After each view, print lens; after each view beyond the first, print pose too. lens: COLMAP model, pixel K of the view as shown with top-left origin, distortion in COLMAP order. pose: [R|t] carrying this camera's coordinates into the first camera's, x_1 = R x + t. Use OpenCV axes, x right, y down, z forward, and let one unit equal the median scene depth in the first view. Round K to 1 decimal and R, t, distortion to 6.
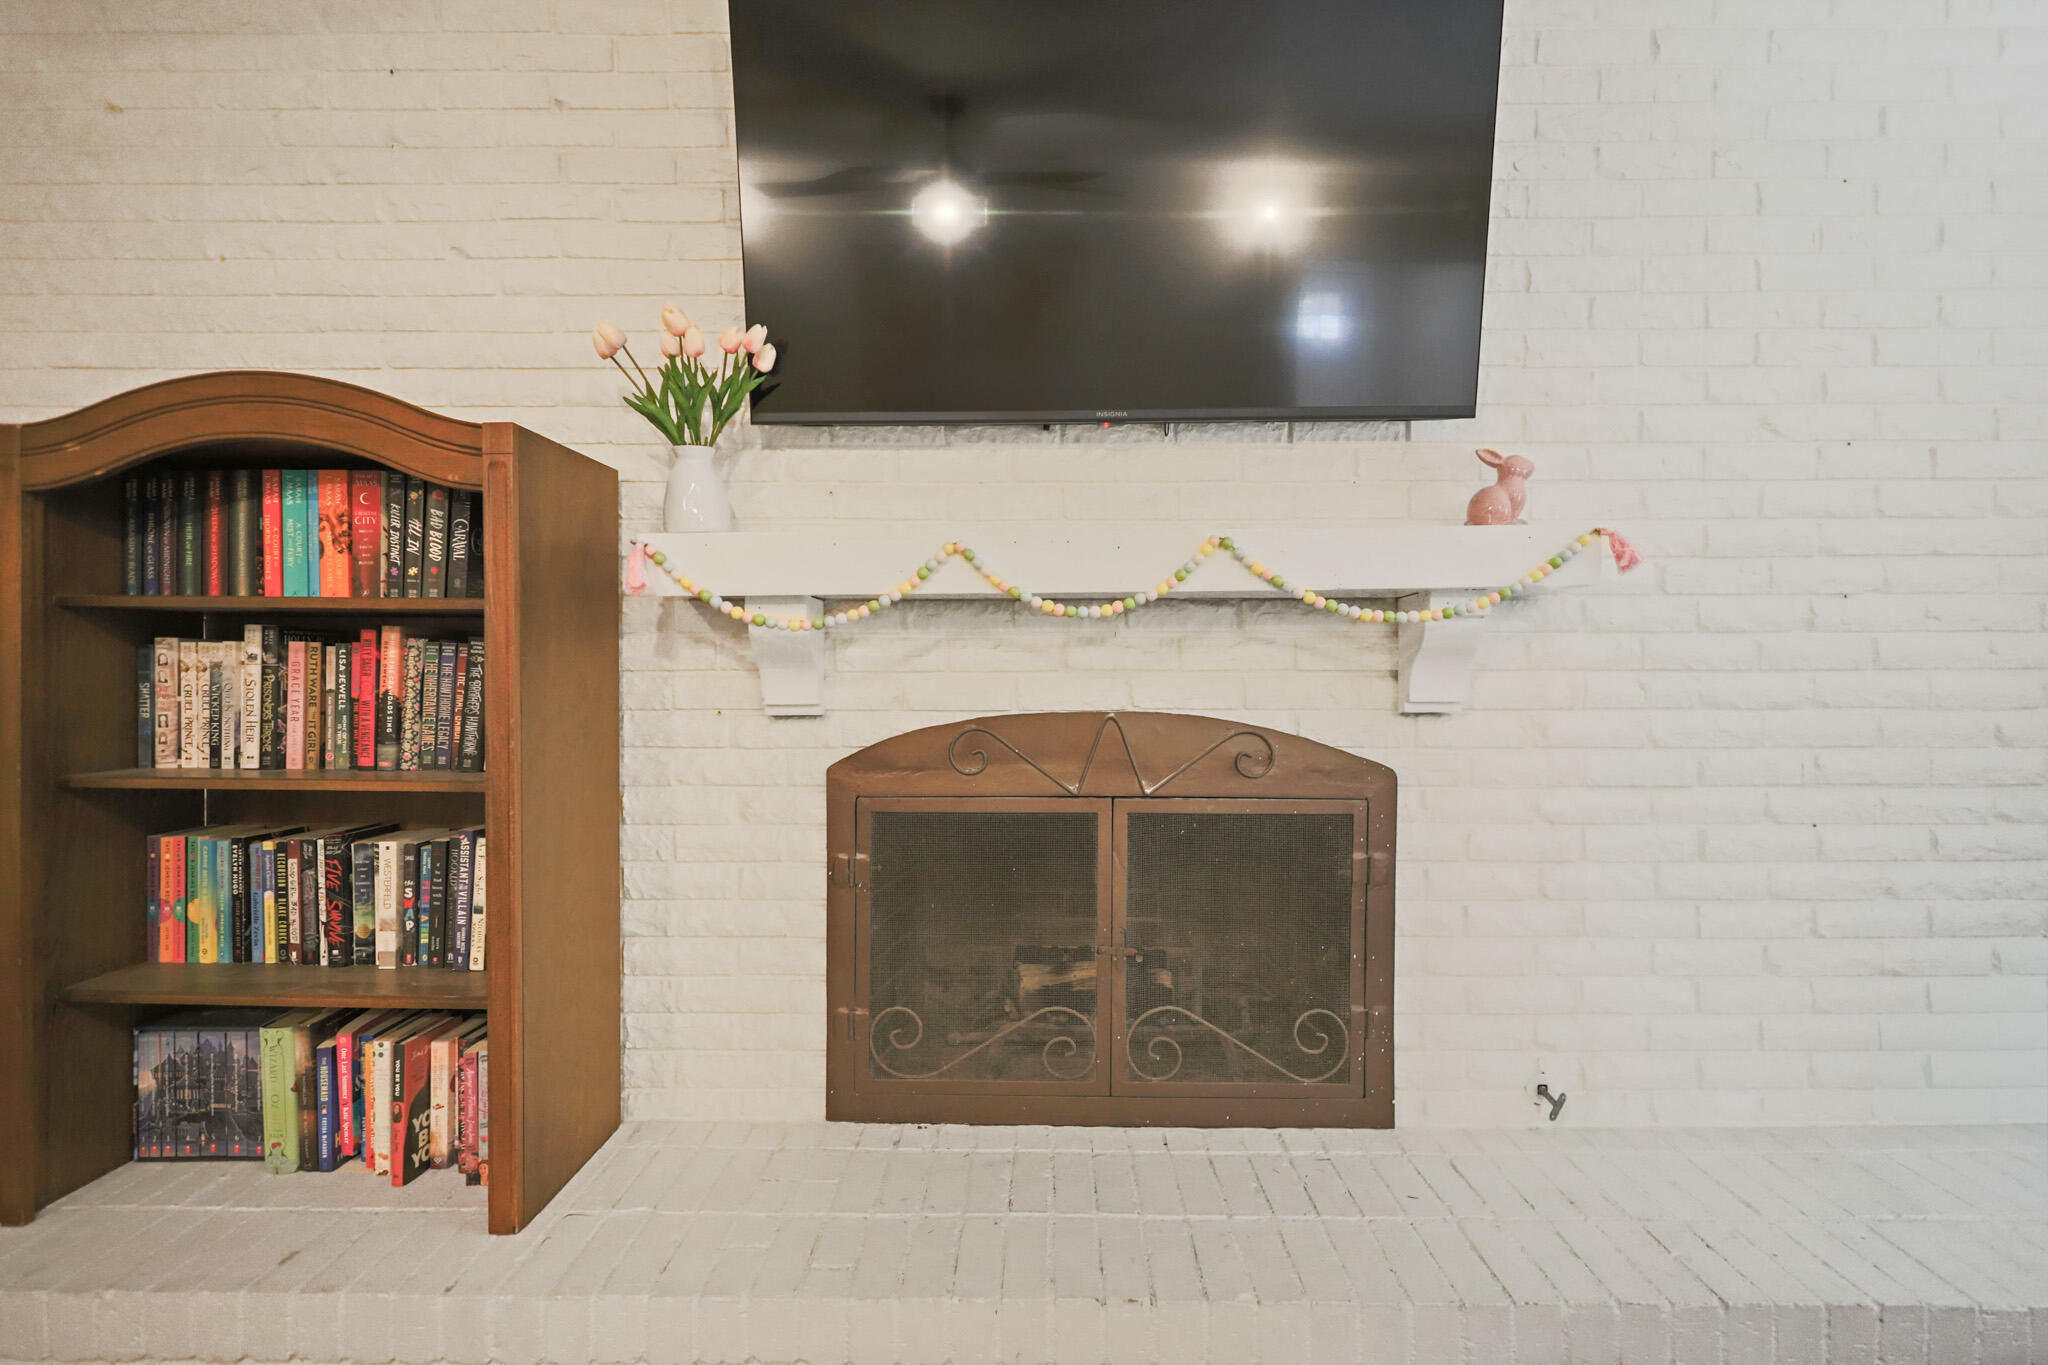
lens RADIAL K [[1010.8, 0, 1025.1], [0, 1010.8, 674.8], [0, 0, 1]] dist [-0.000450, 0.001429]
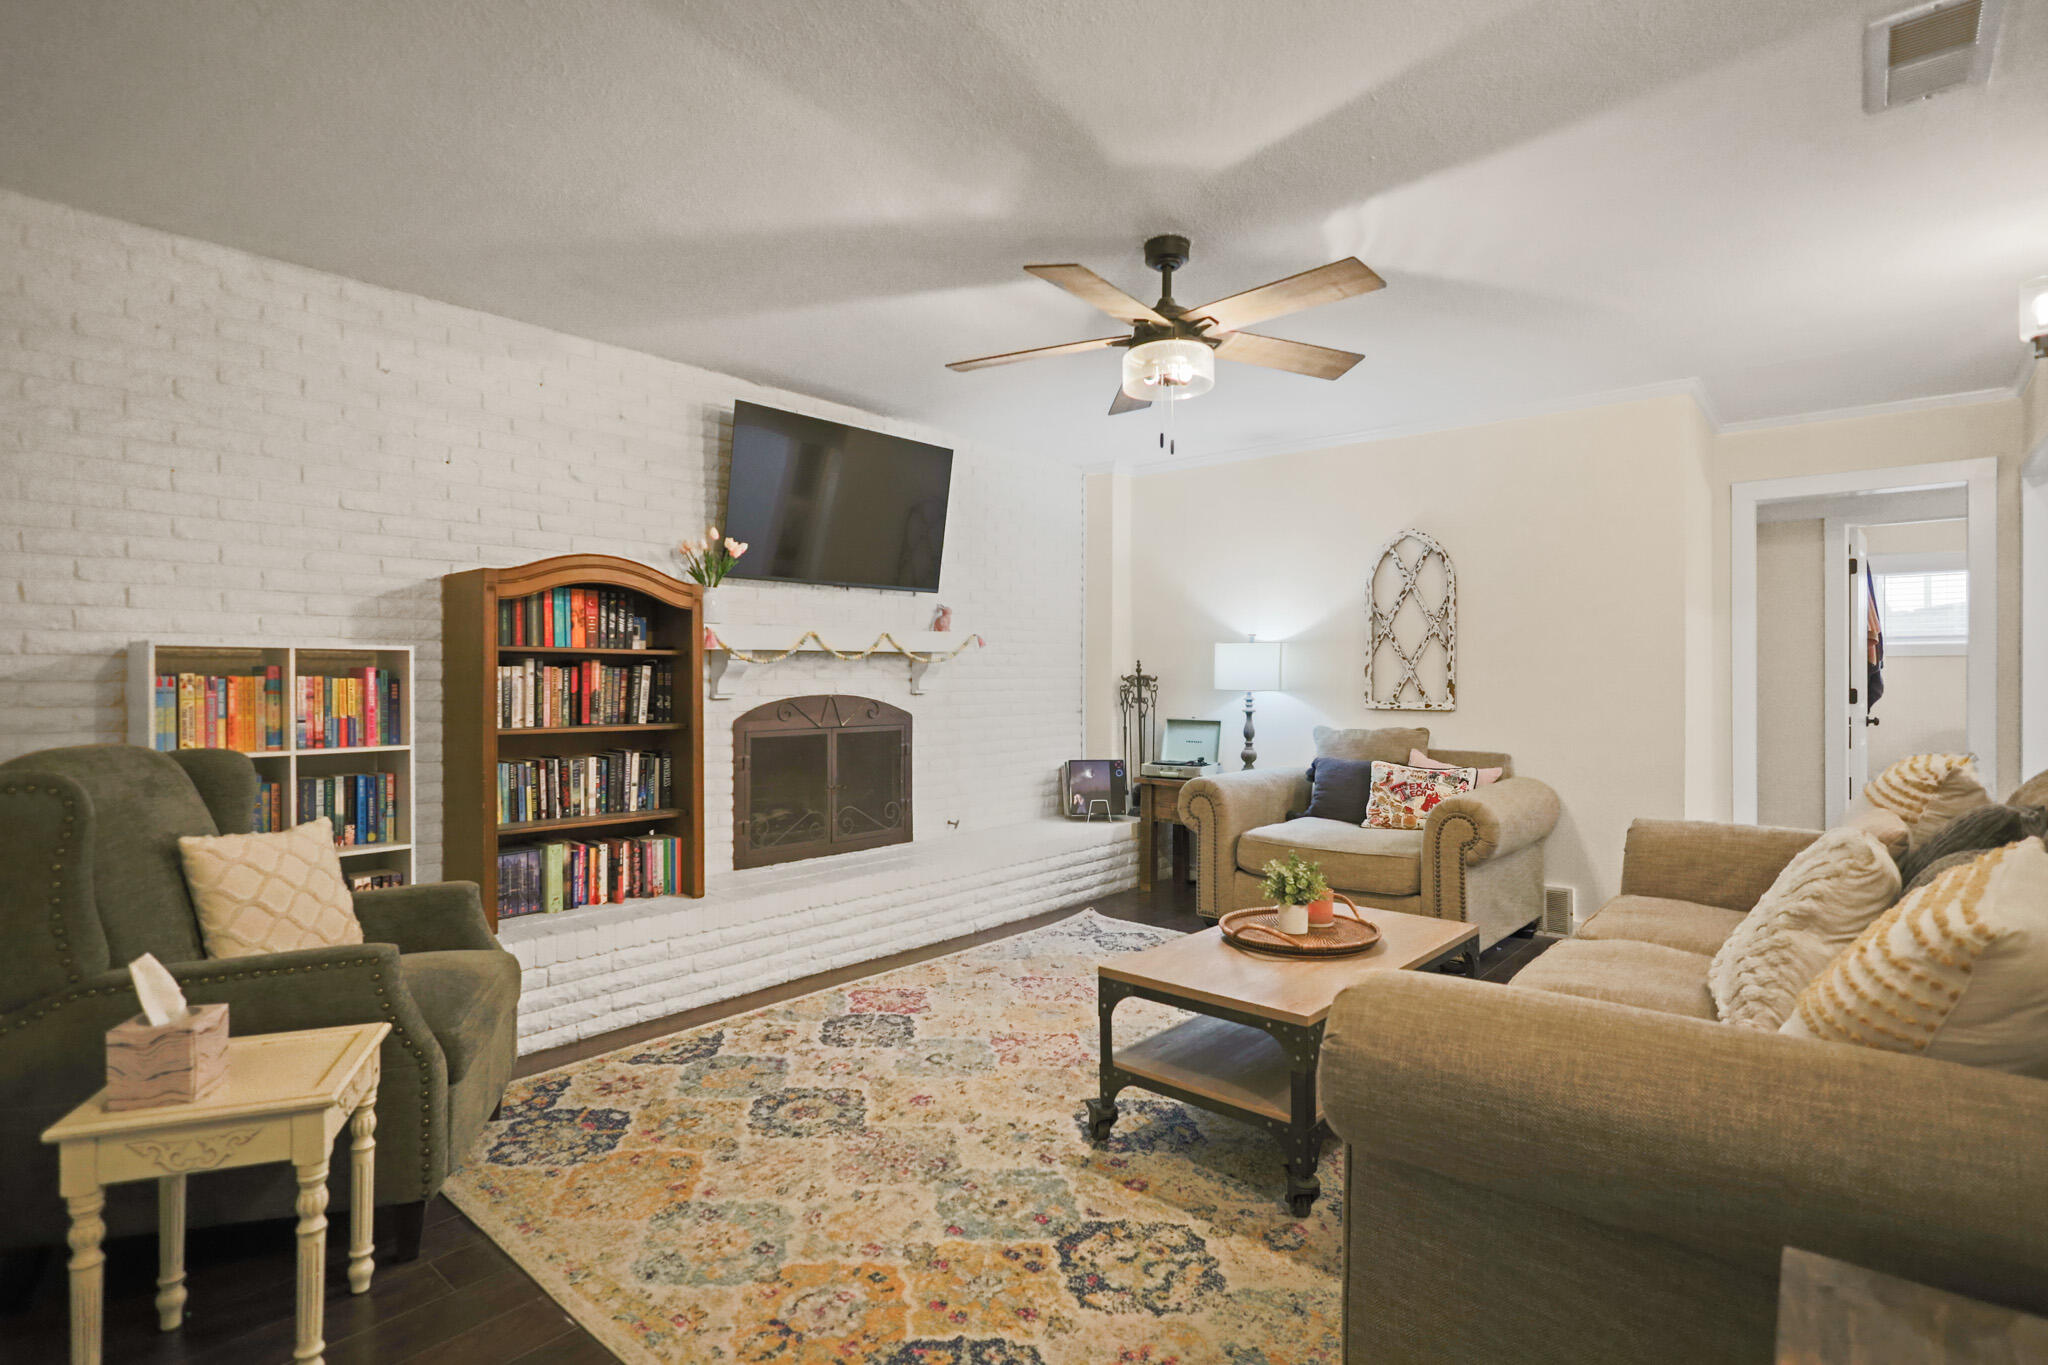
lens RADIAL K [[1010.8, 0, 1010.6], [0, 1010.8, 688.3], [0, 0, 1]] dist [-0.000450, 0.001429]
pose [[0.656321, -0.010927, 0.754403, -1.687603], [0.014863, 0.999888, 0.001552, 0.023992], [-0.754336, 0.010194, 0.656410, -1.133416]]
